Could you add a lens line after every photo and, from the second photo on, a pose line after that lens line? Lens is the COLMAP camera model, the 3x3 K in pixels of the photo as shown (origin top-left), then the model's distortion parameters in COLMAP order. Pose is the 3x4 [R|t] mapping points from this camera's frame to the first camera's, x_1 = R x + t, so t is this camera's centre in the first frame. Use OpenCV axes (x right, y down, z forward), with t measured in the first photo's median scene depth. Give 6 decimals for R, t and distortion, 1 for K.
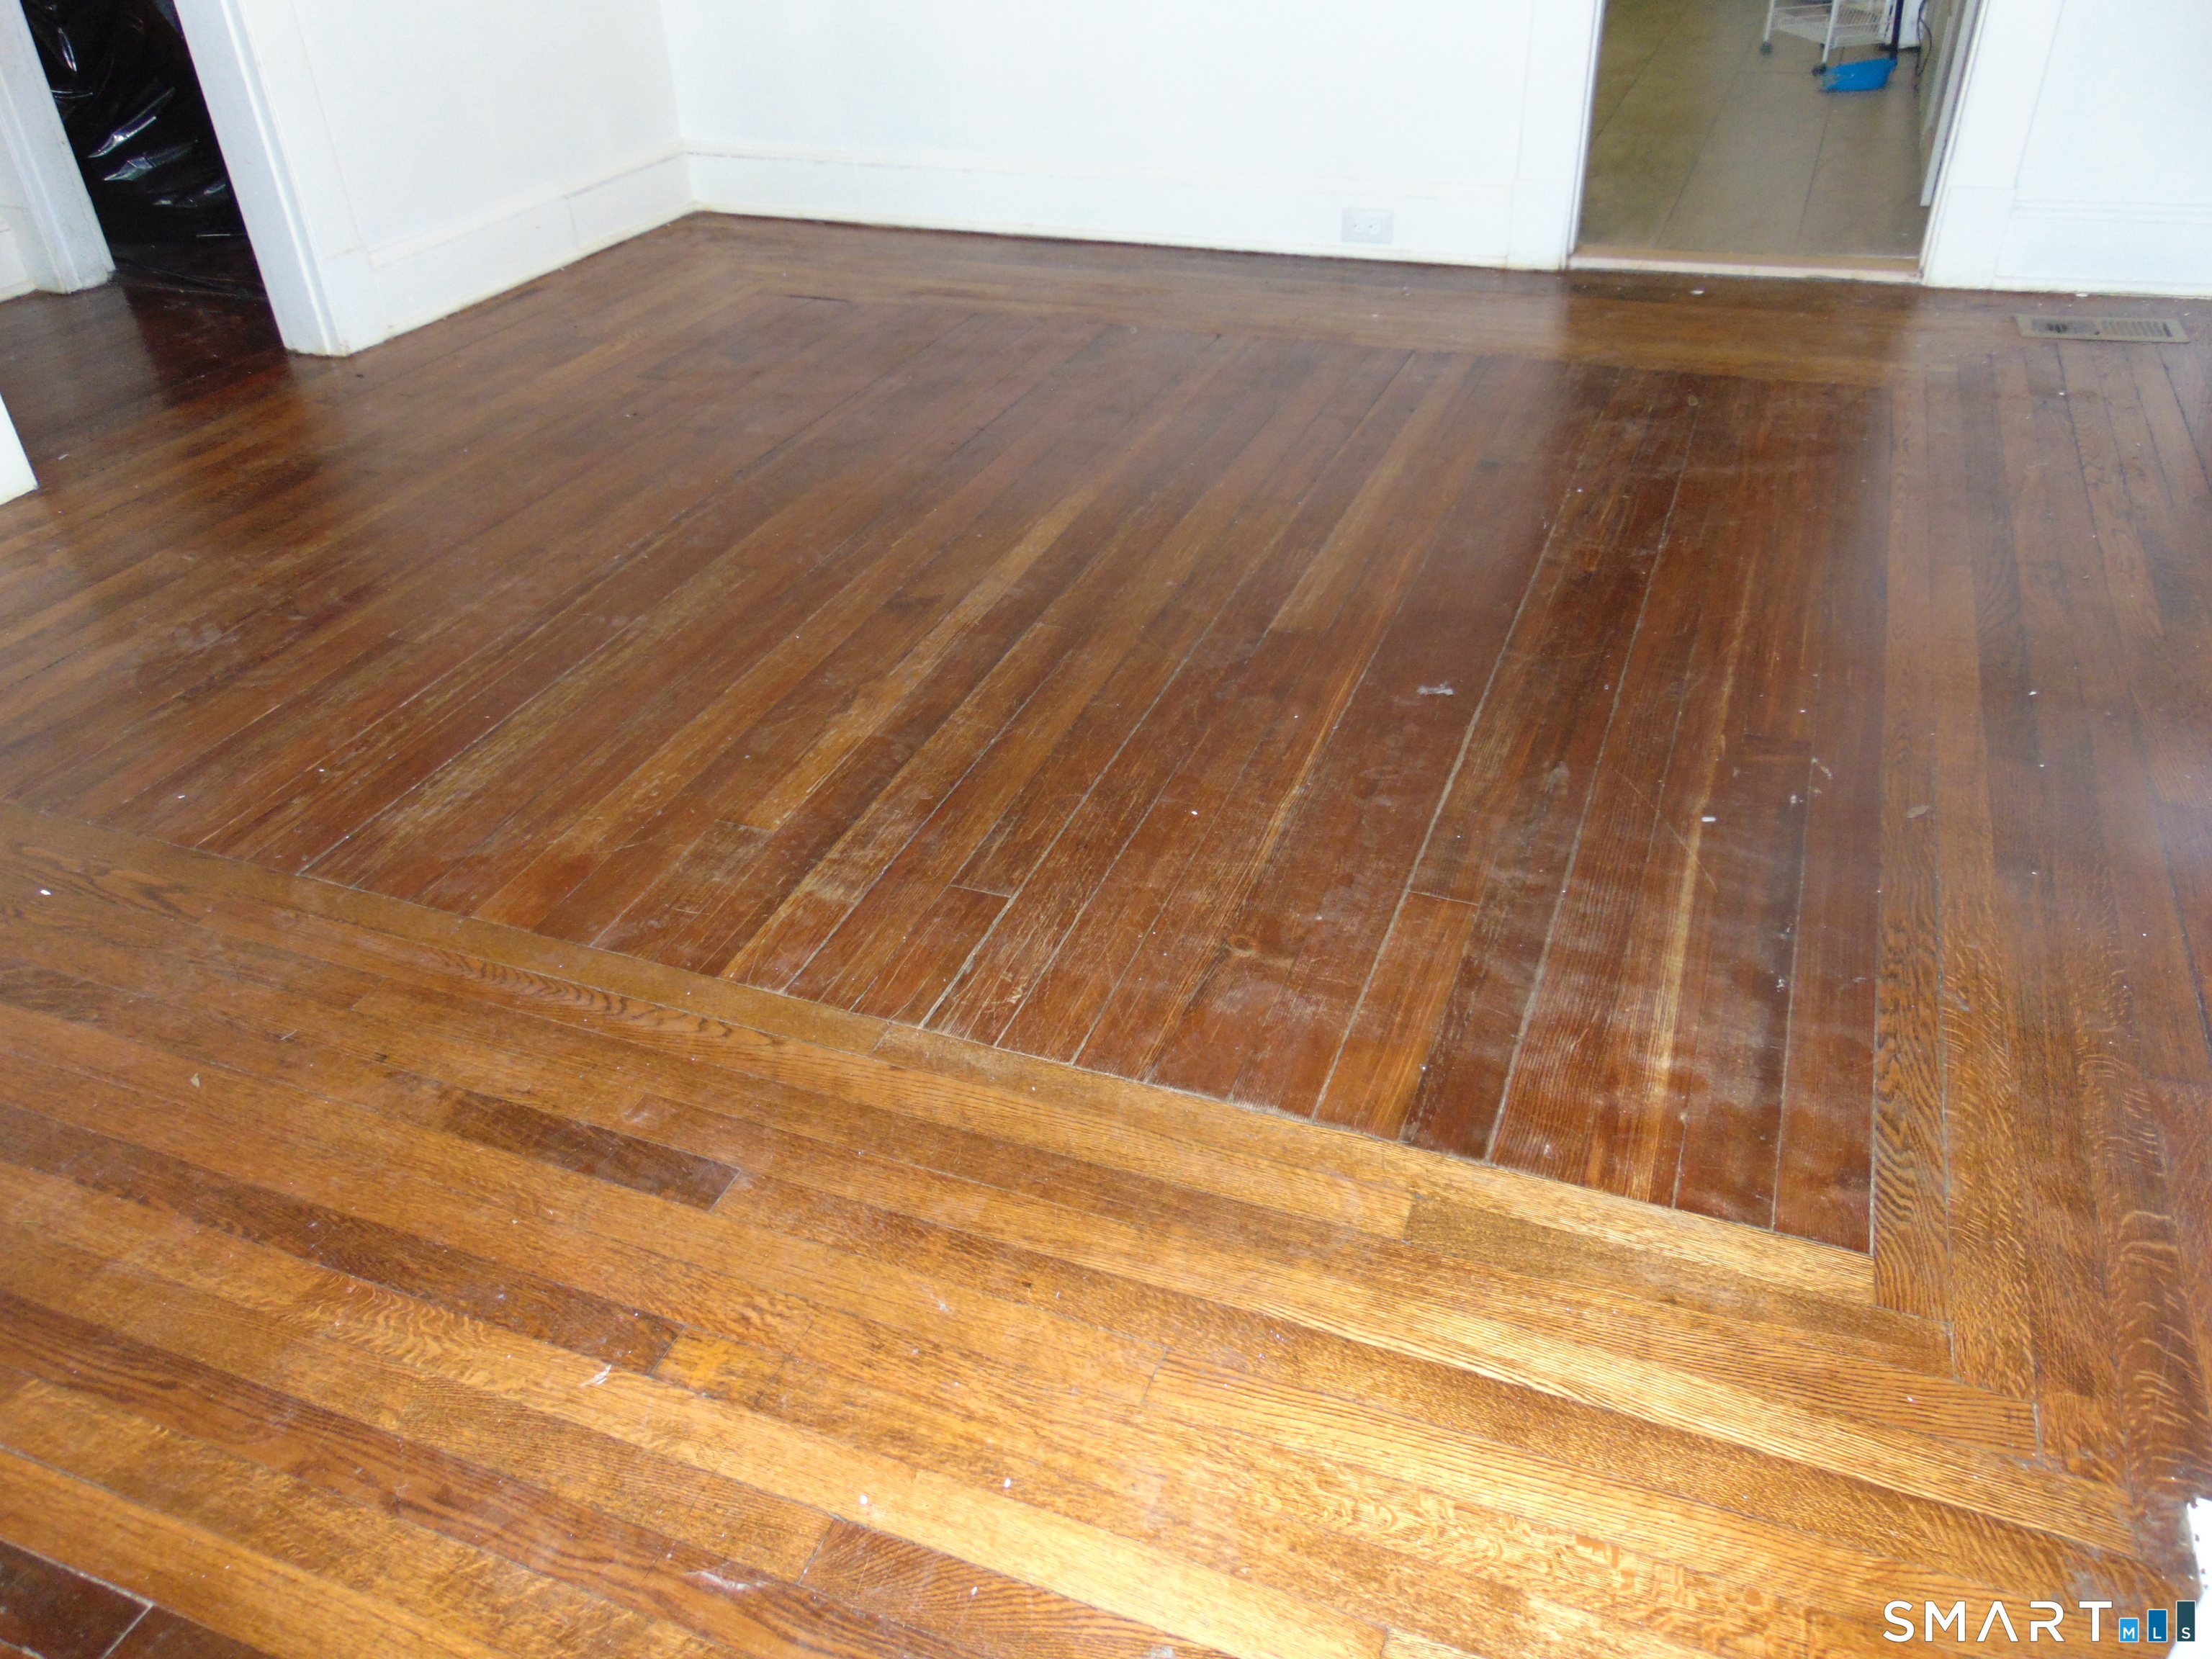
lens RADIAL K [[1648.6, 0, 1103.9], [0, 1648.6, 825.7], [0, 0, 1]] dist [-0.008521, 0.008518]
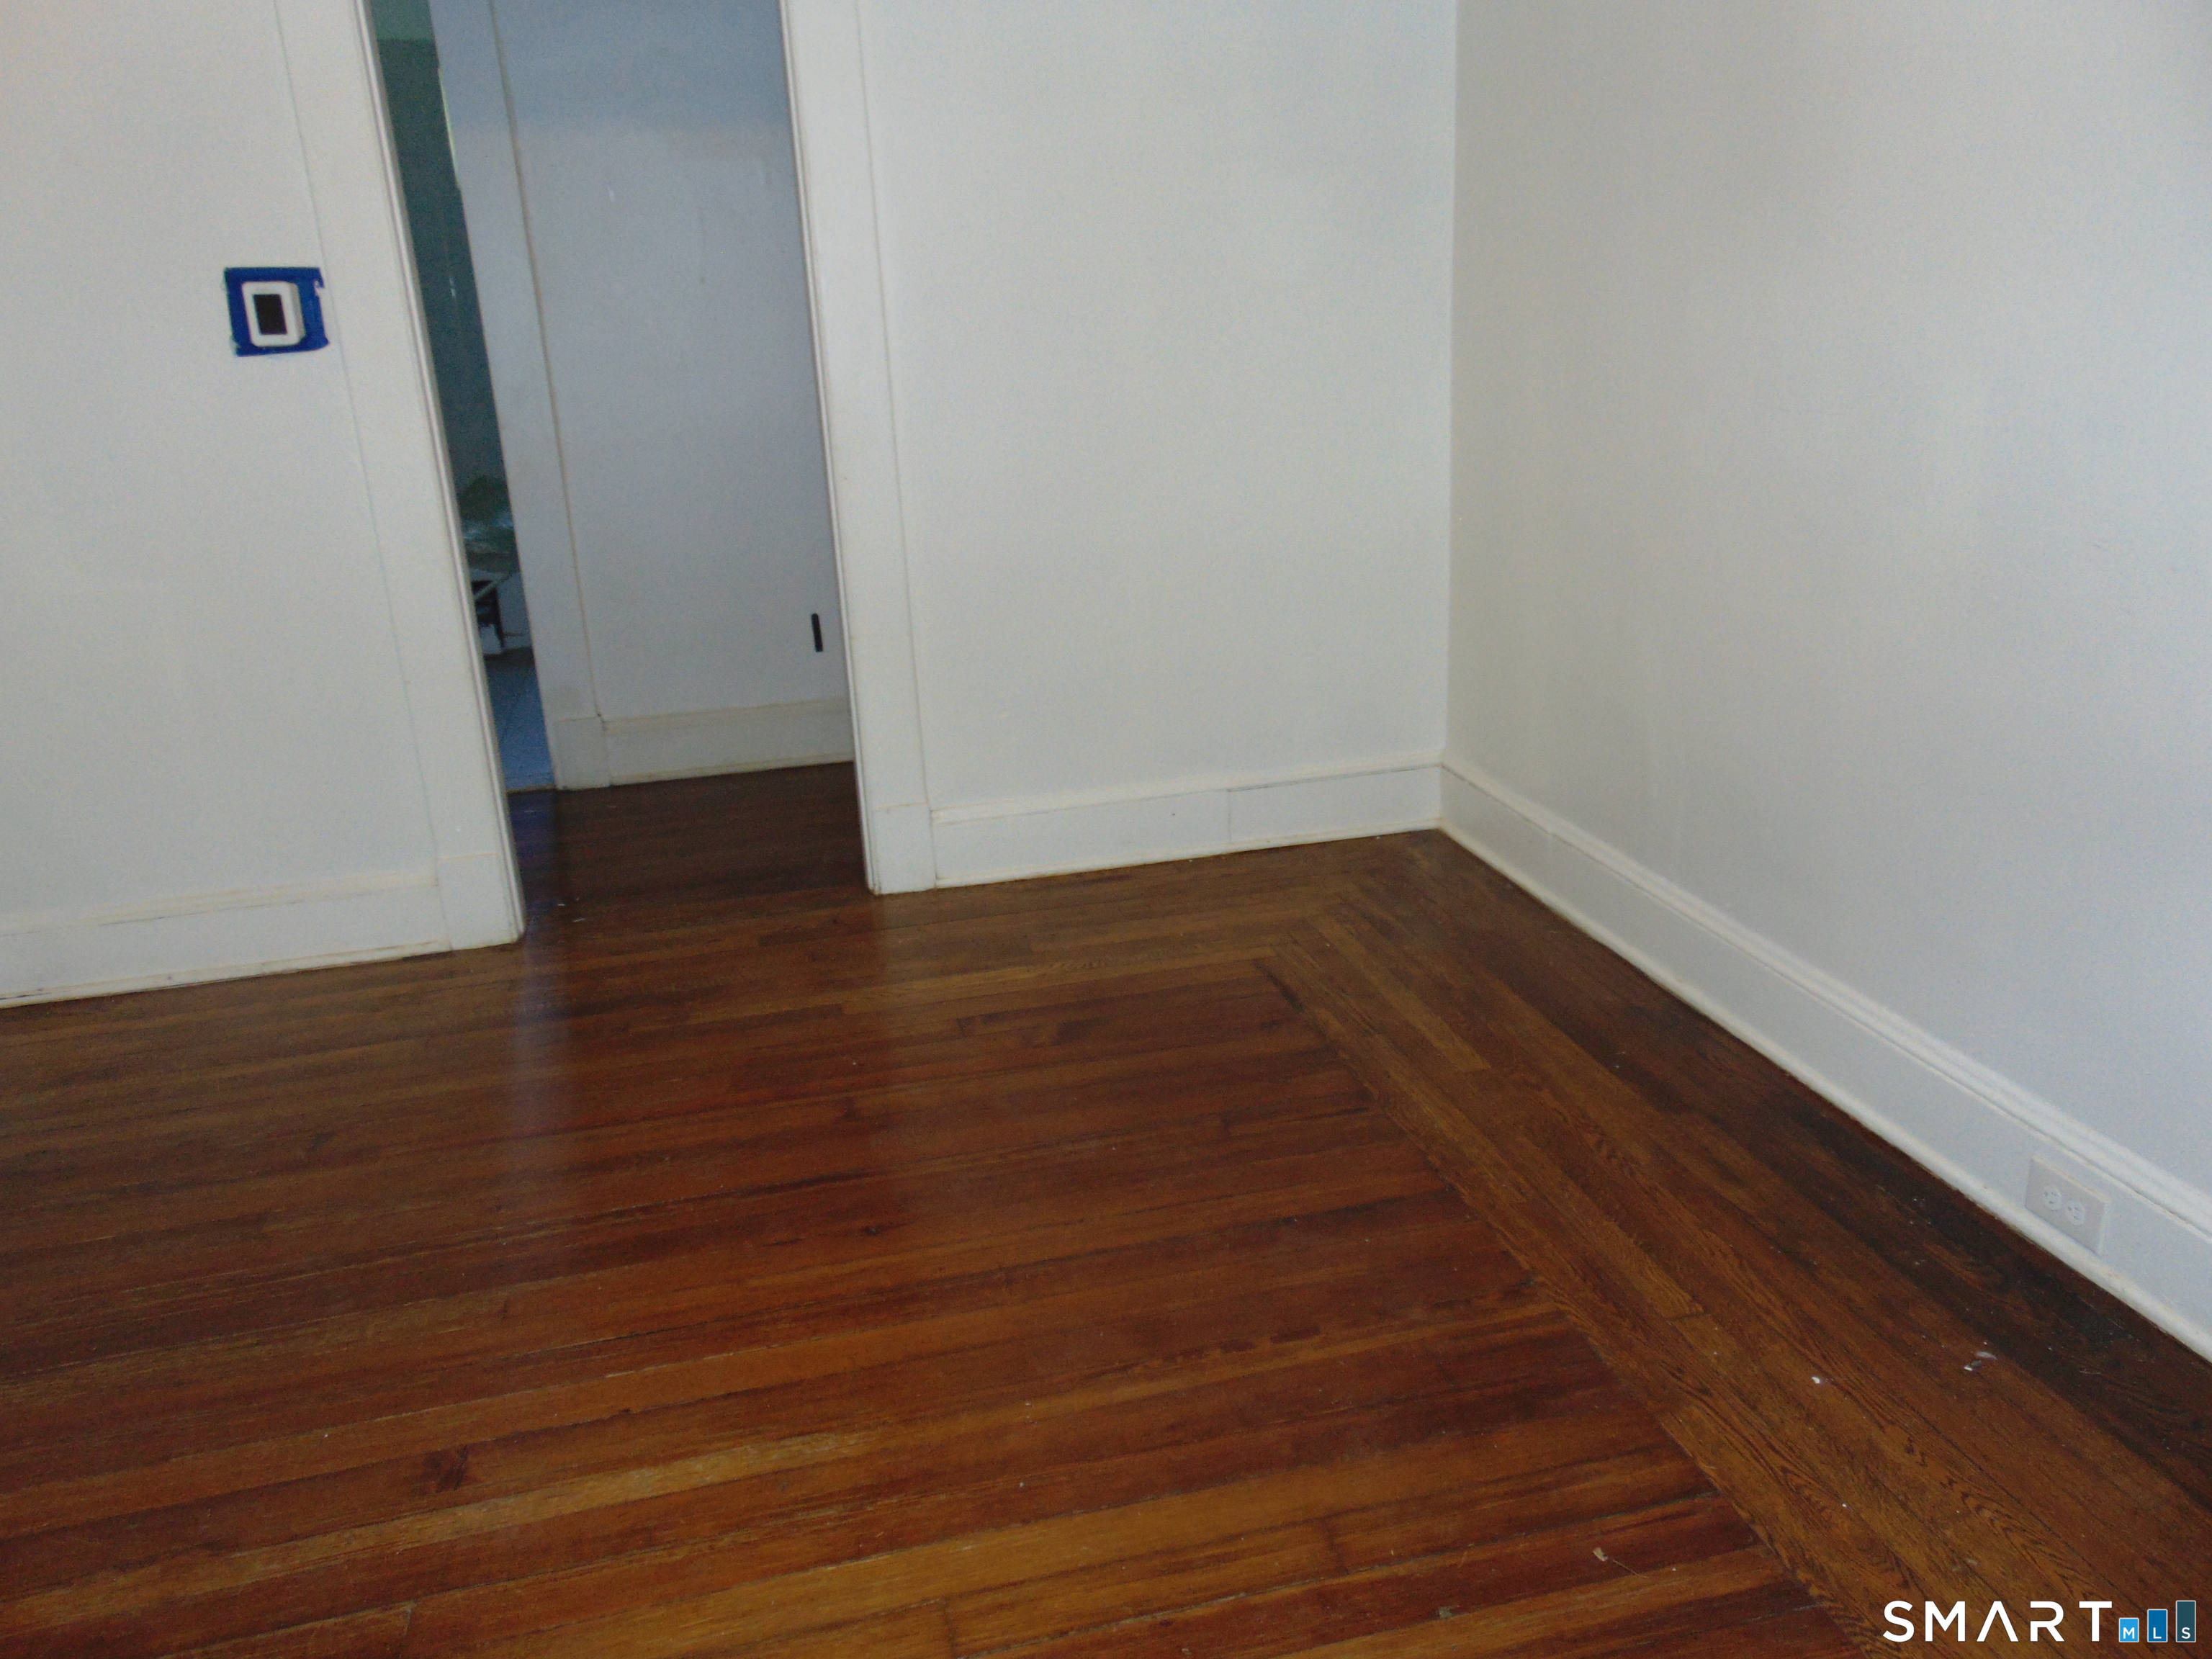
lens RADIAL K [[1648.6, 0, 1105.8], [0, 1648.6, 831.1], [0, 0, 1]] dist [-0.008521, 0.008518]
pose [[0.589421, 0.262977, -0.763823, 0.409274], [-0.431715, 0.901725, -0.022688, -0.371481], [0.682792, 0.343127, 0.645026, 0.437608]]
